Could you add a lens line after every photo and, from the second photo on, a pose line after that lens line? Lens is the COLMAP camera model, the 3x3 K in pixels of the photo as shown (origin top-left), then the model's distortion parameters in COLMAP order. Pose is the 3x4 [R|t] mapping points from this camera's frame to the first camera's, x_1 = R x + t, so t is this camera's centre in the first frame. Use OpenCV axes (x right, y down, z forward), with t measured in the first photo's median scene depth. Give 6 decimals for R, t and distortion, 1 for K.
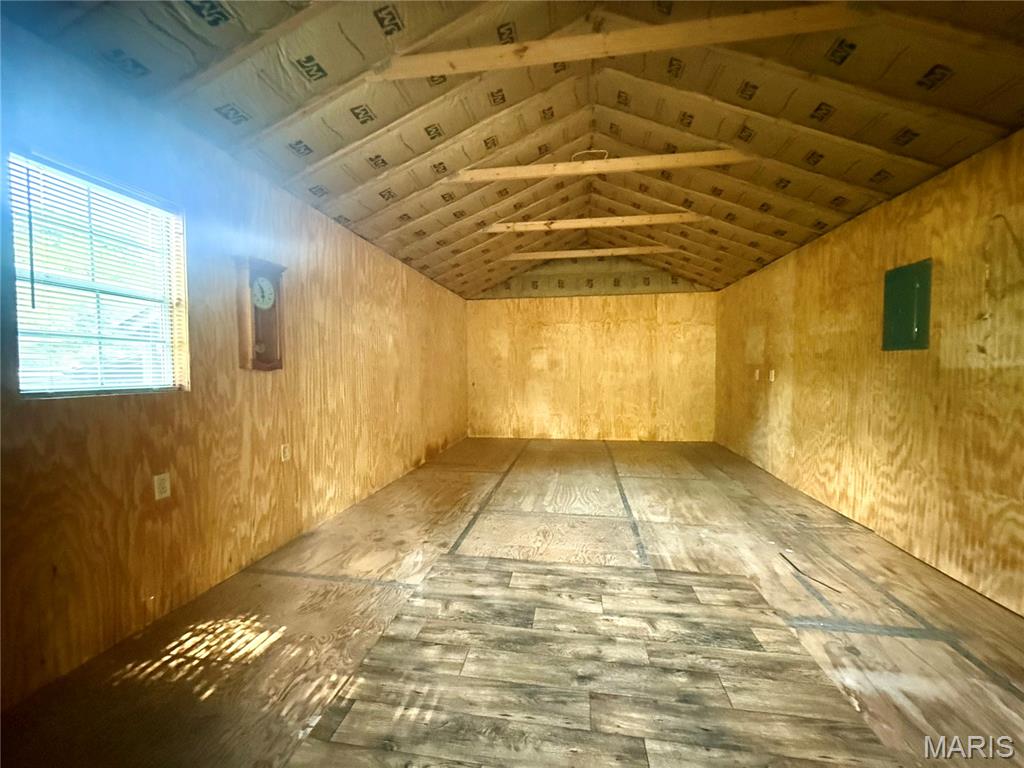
lens RADIAL K [[408.5, 0, 516.0], [0, 408.5, 385.6], [0, 0, 1]] dist [-0.000407, 0.000364]
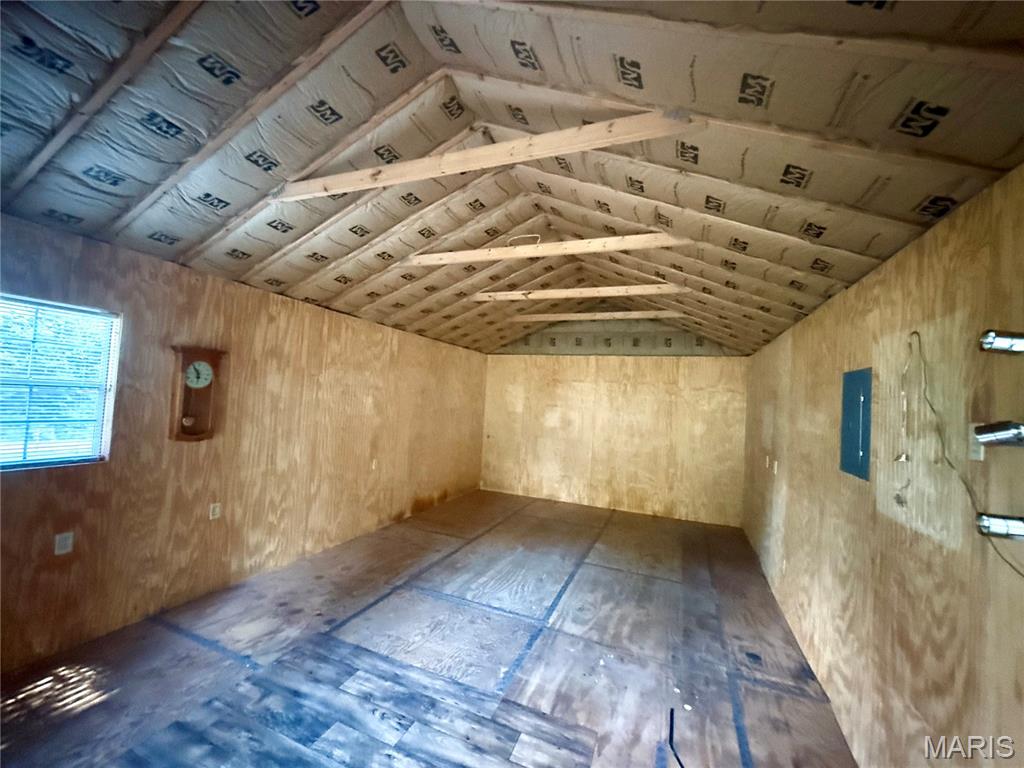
lens RADIAL K [[408.5, 0, 515.4], [0, 408.5, 385.4], [0, 0, 1]] dist [-0.000407, 0.000364]
pose [[0.971956, 0.051626, -0.229424, 0.508725], [-0.070143, 0.994840, -0.073298, -0.165960], [0.224456, 0.087335, 0.970563, 0.065699]]
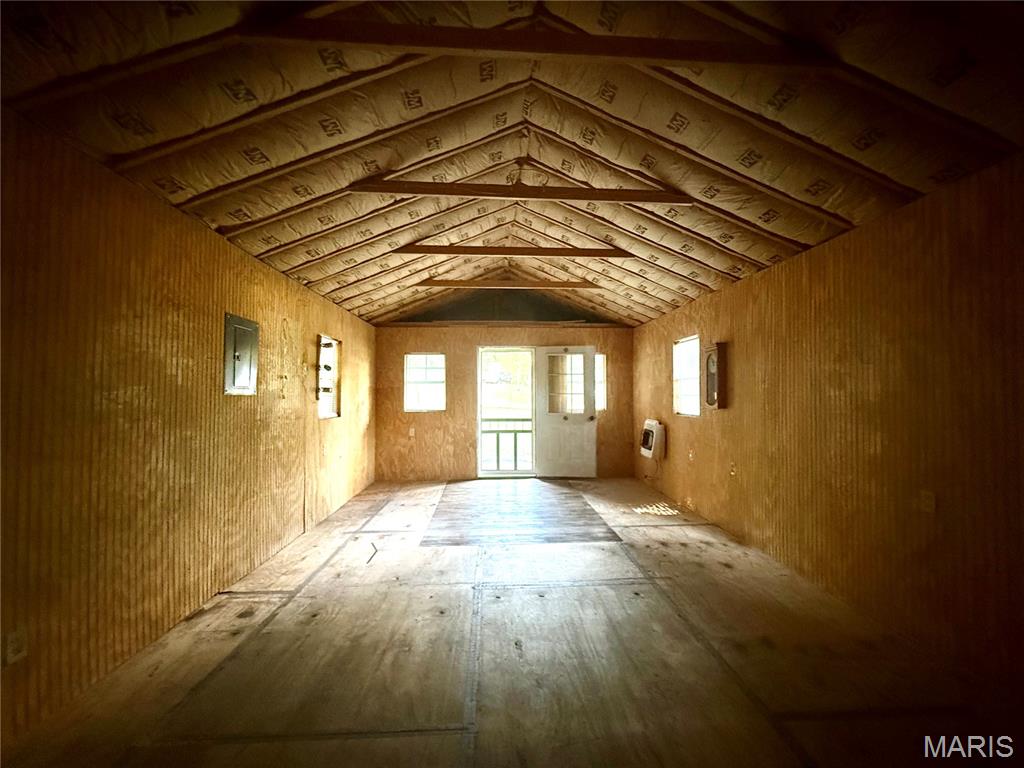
lens RADIAL K [[408.5, 0, 516.4], [0, 408.5, 389.9], [0, 0, 1]] dist [-0.000407, 0.000364]
pose [[-0.978632, -0.004133, -0.205578, 0.481378], [-0.007175, 0.999876, 0.014051, -0.129749], [0.205494, 0.015226, -0.978540, 2.342816]]
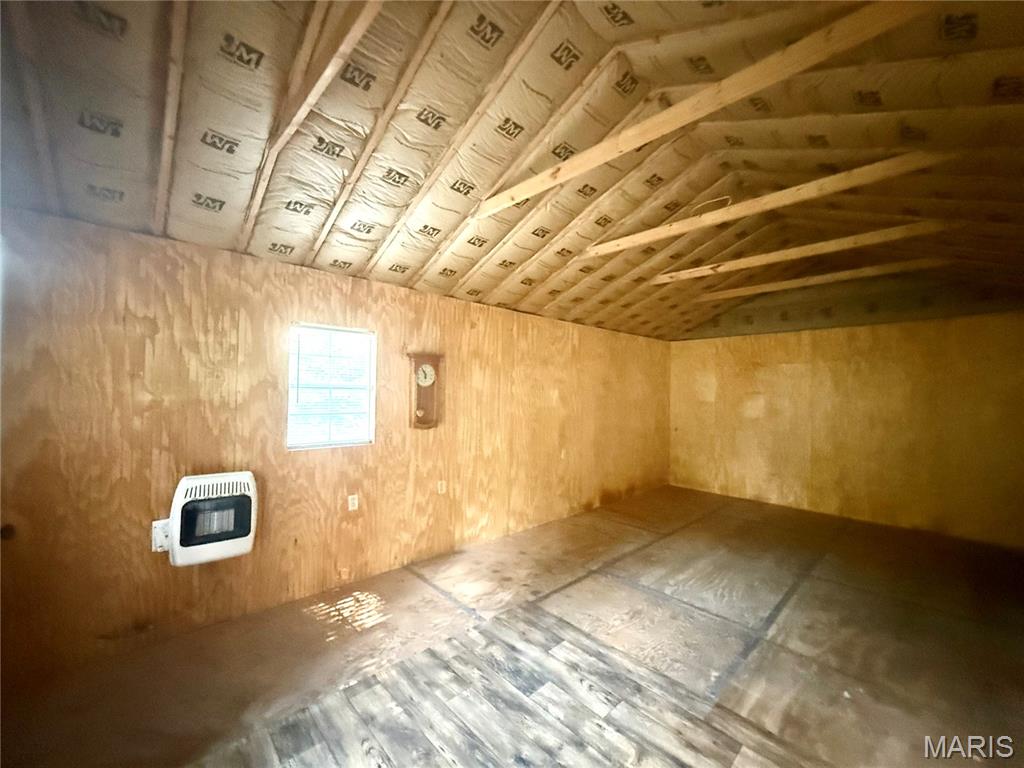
lens RADIAL K [[408.5, 0, 513.9], [0, 408.5, 385.6], [0, 0, 1]] dist [-0.000407, 0.000364]
pose [[0.789195, 0.007753, -0.614093, 0.491324], [-0.041340, 0.998323, -0.040524, -0.138120], [0.612749, 0.057368, 0.788192, 0.051335]]
